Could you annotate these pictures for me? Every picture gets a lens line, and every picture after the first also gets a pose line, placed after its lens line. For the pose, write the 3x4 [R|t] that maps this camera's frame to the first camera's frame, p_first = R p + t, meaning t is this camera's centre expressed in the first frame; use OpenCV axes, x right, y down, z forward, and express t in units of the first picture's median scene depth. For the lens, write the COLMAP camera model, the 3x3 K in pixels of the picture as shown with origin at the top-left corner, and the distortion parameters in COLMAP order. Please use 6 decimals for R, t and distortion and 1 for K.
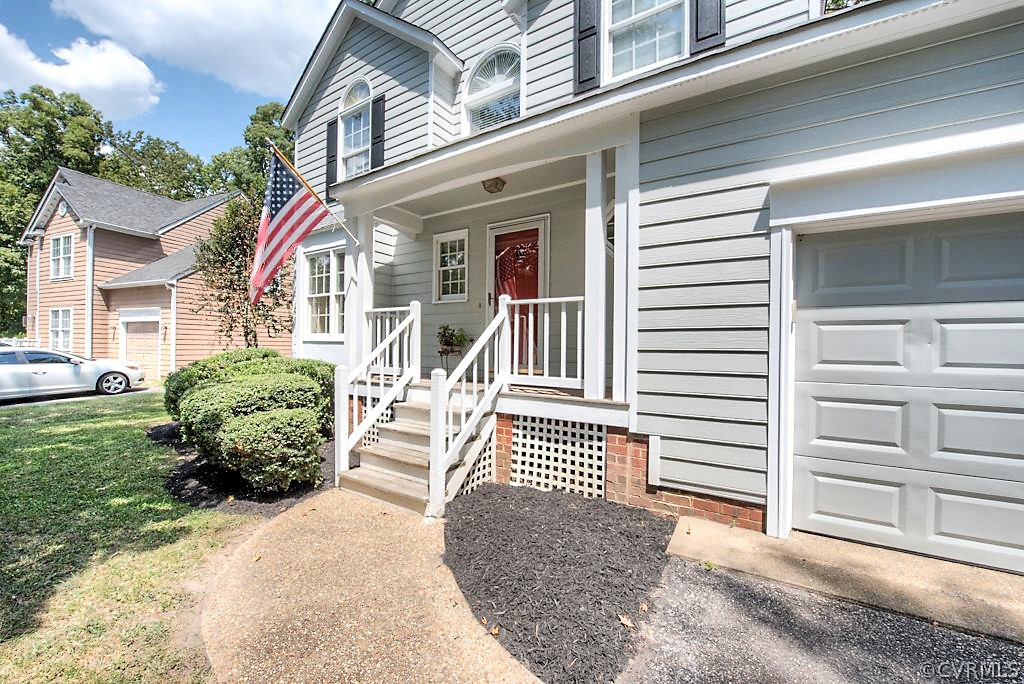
lens RADIAL K [[411.3, 0, 509.5], [0, 411.3, 348.5], [0, 0, 1]] dist [-0.016646, -0.001734]
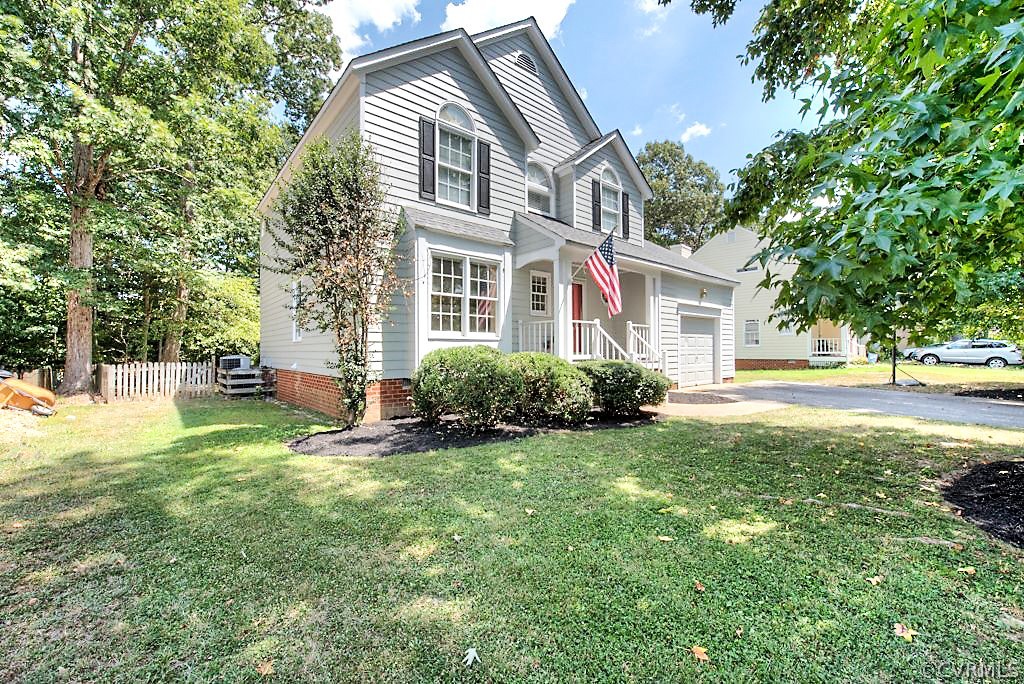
lens RADIAL K [[411.3, 0, 516.4], [0, 411.3, 342.2], [0, 0, 1]] dist [-0.016646, -0.001734]
pose [[0.274043, -0.002065, 0.961715, -2.844805], [0.006698, 0.999978, 0.000238, -0.015271], [-0.961694, 0.006376, 0.274051, 1.089032]]
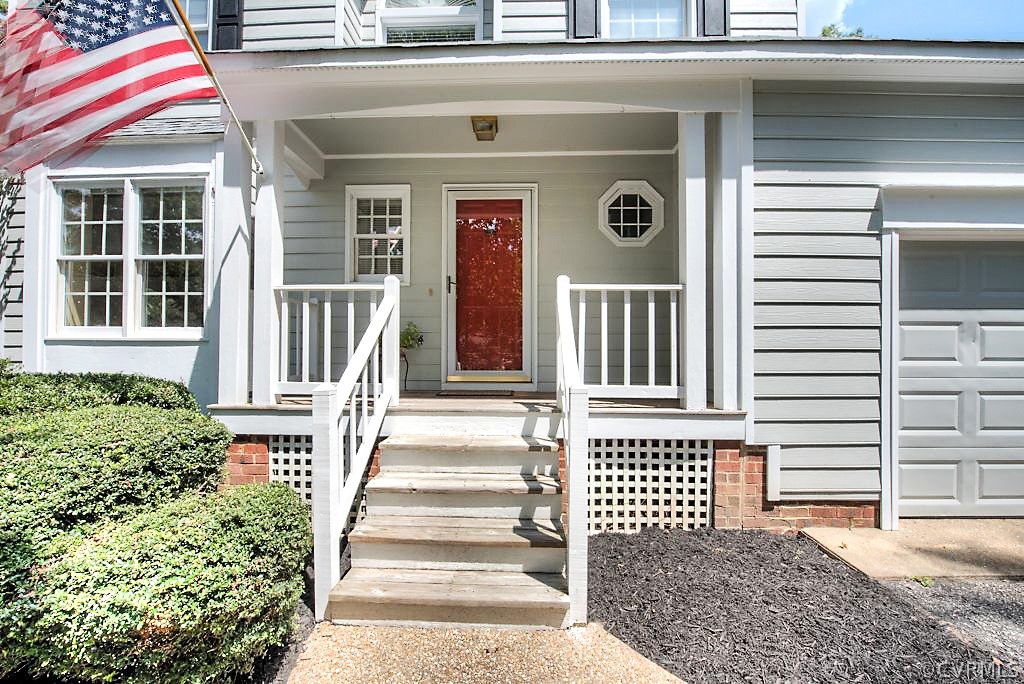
lens RADIAL K [[411.3, 0, 515.6], [0, 411.3, 348.0], [0, 0, 1]] dist [-0.016646, -0.001734]
pose [[0.853334, -0.005843, 0.521331, -0.516728], [0.008856, 0.999955, -0.003288, -0.001578], [-0.521289, 0.007422, 0.853348, 0.468309]]
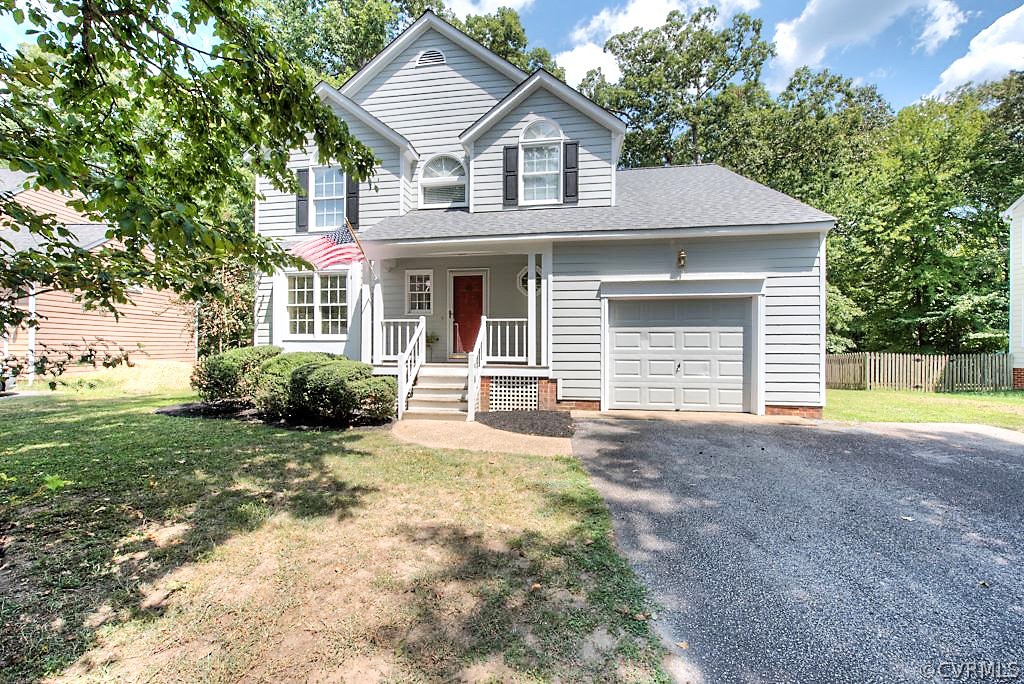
lens RADIAL K [[411.3, 0, 516.4], [0, 411.3, 347.0], [0, 0, 1]] dist [-0.016646, -0.001734]
pose [[0.907975, -0.007860, 0.418950, -0.773076], [0.009321, 0.999956, -0.001442, 0.024712], [-0.418920, 0.005214, 0.908008, -0.944981]]
